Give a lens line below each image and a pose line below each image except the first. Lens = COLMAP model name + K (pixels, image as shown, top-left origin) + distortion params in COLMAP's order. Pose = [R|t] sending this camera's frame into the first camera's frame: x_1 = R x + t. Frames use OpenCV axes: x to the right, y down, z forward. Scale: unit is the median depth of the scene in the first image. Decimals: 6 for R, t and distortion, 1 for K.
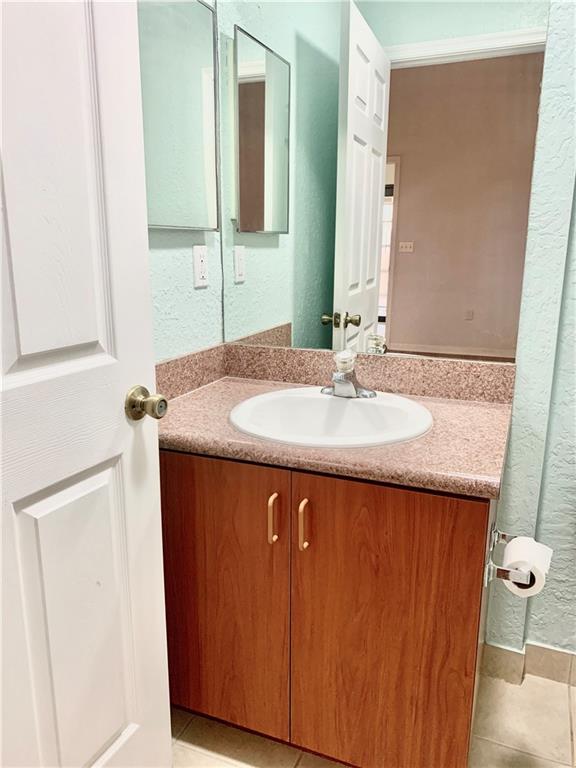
lens RADIAL K [[600.9, 0, 288.6], [0, 600.9, 381.1], [0, 0, 1]] dist [0.005009, 0.003699]
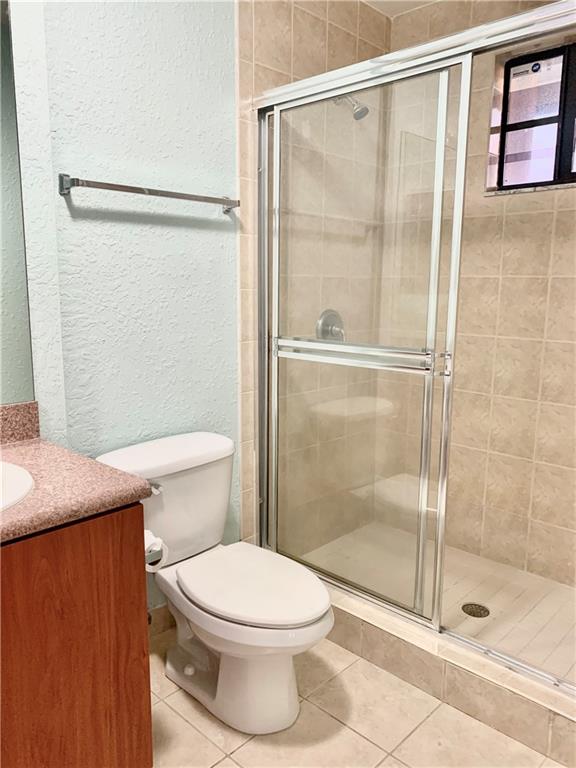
lens RADIAL K [[600.9, 0, 286.3], [0, 600.9, 385.1], [0, 0, 1]] dist [0.005009, 0.003699]
pose [[0.350508, -0.162938, 0.922277, -0.577827], [0.208568, 0.973601, 0.092740, -0.075855], [-0.913041, 0.159851, 0.375239, 0.197926]]
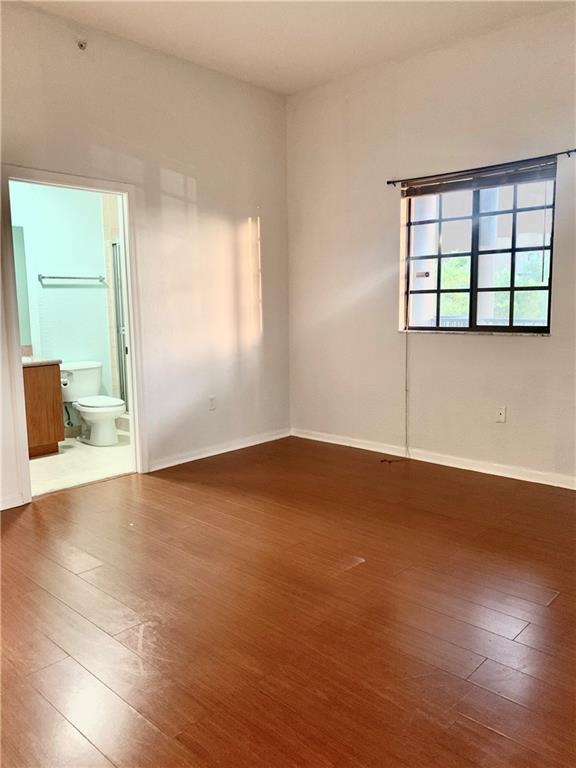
lens RADIAL K [[600.9, 0, 291.5], [0, 600.9, 383.3], [0, 0, 1]] dist [0.005009, 0.003699]
pose [[0.343464, -0.142635, 0.928271, -3.081209], [0.234638, 0.970088, 0.062244, 0.424938], [-0.909383, 0.196430, 0.366658, -2.132017]]
